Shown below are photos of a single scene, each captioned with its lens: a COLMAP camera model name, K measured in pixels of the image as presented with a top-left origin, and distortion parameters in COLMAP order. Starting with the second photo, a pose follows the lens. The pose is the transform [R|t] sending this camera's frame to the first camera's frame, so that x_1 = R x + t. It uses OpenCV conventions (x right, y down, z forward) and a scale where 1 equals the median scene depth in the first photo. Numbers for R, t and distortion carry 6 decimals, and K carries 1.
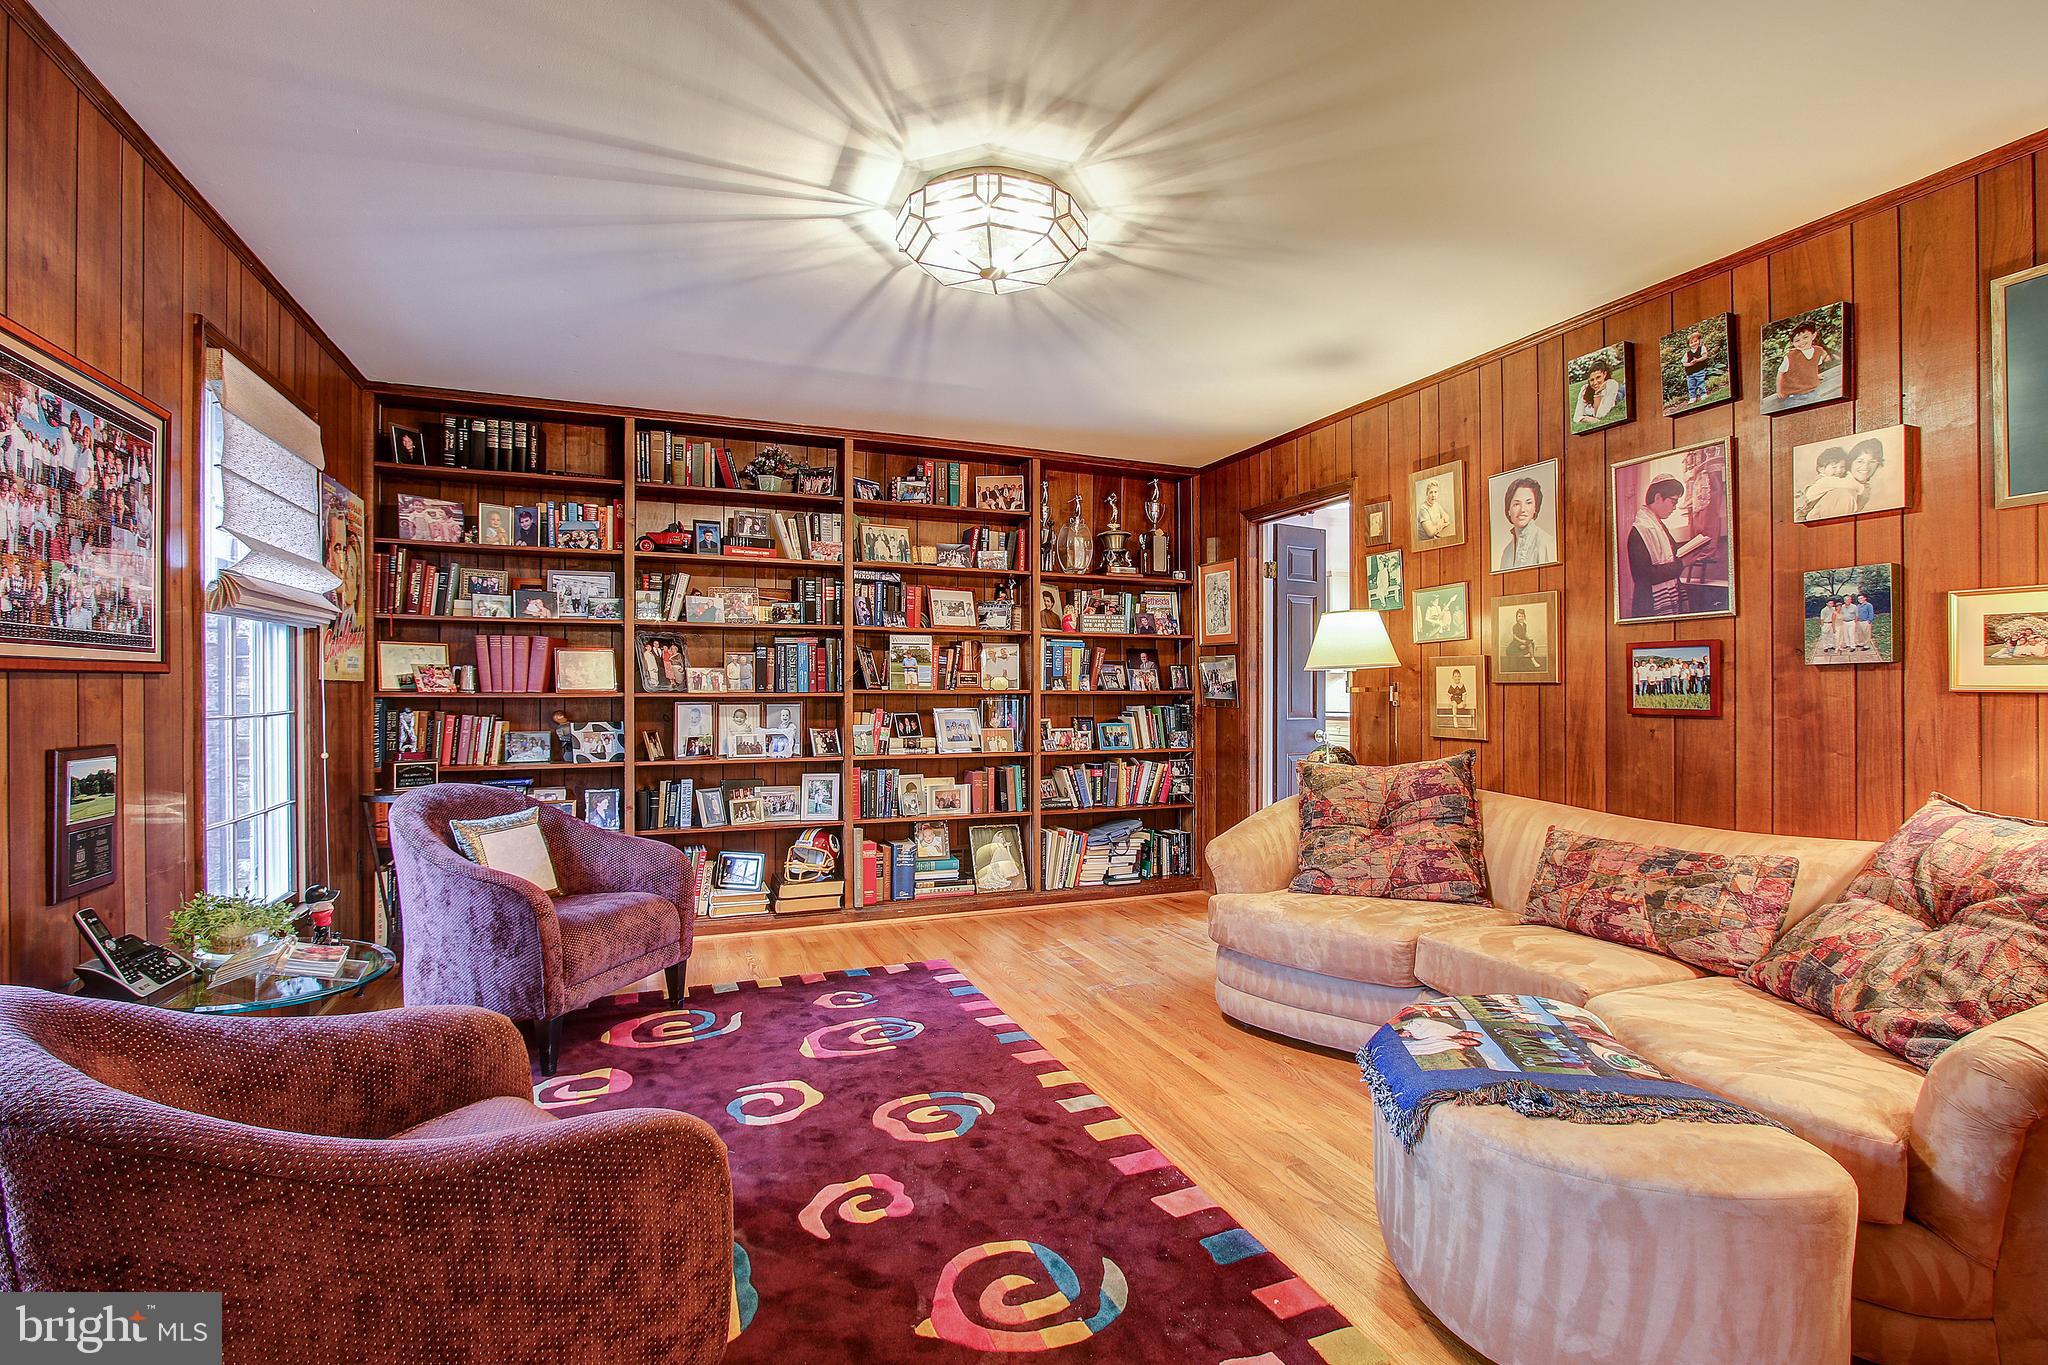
lens RADIAL K [[943.0, 0, 1027.3], [0, 943.0, 685.7], [0, 0, 1]] dist [-0.004367, 0.000153]
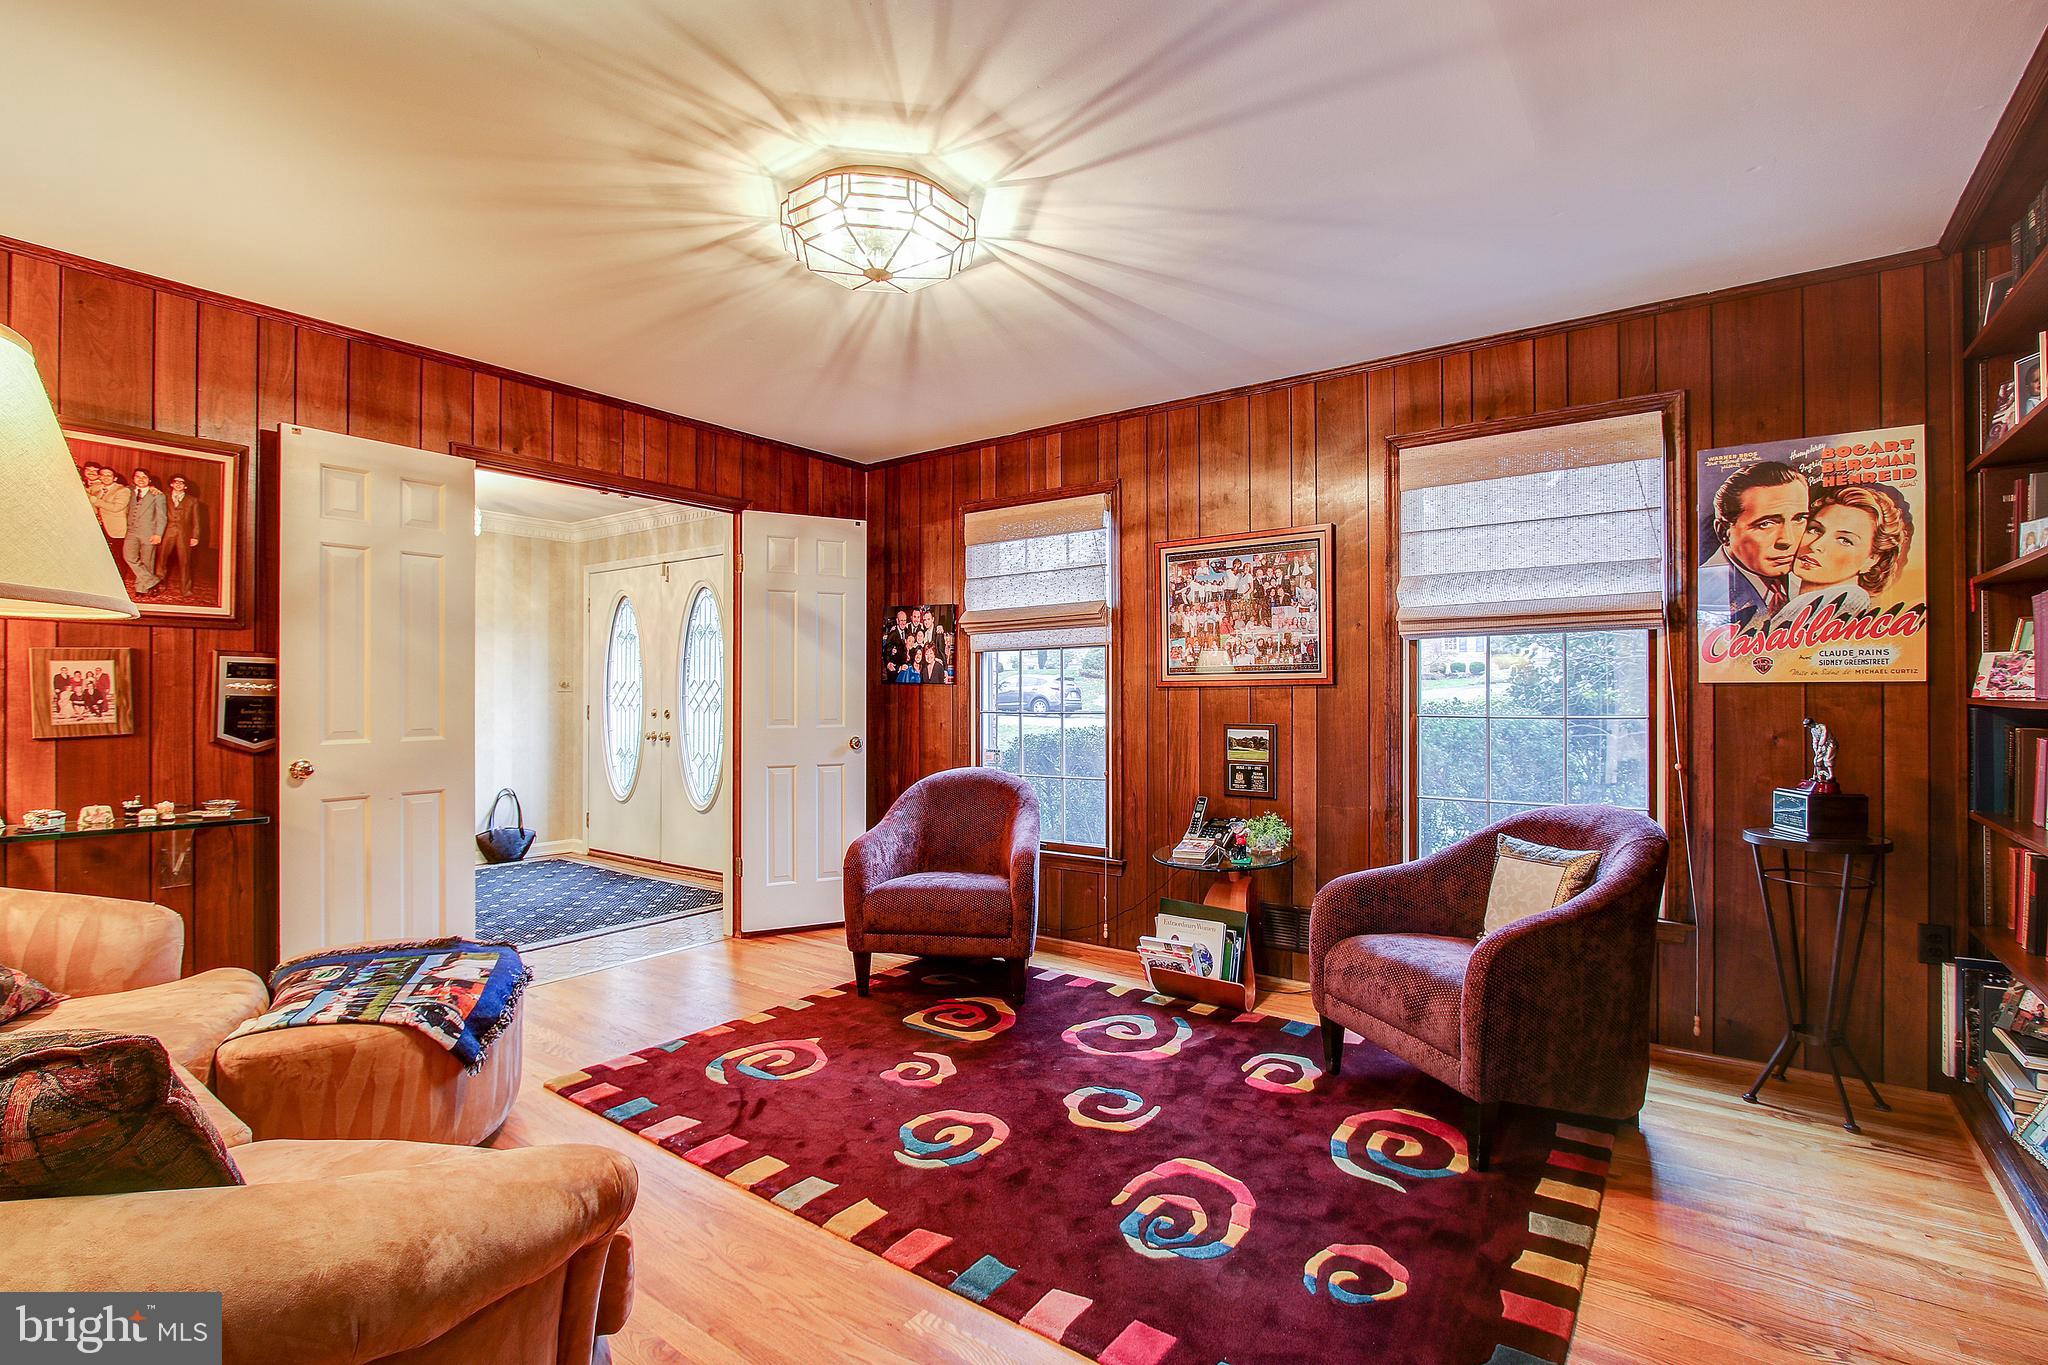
lens RADIAL K [[929.6, 0, 1032.1], [0, 929.6, 692.4], [0, 0, 1]] dist [-0.028182, -0.000126]
pose [[-0.847343, 0.000745, -0.531046, 0.325715], [0.003697, 0.999983, -0.004496, 0.004710], [0.531034, -0.005773, -0.847331, 1.825092]]
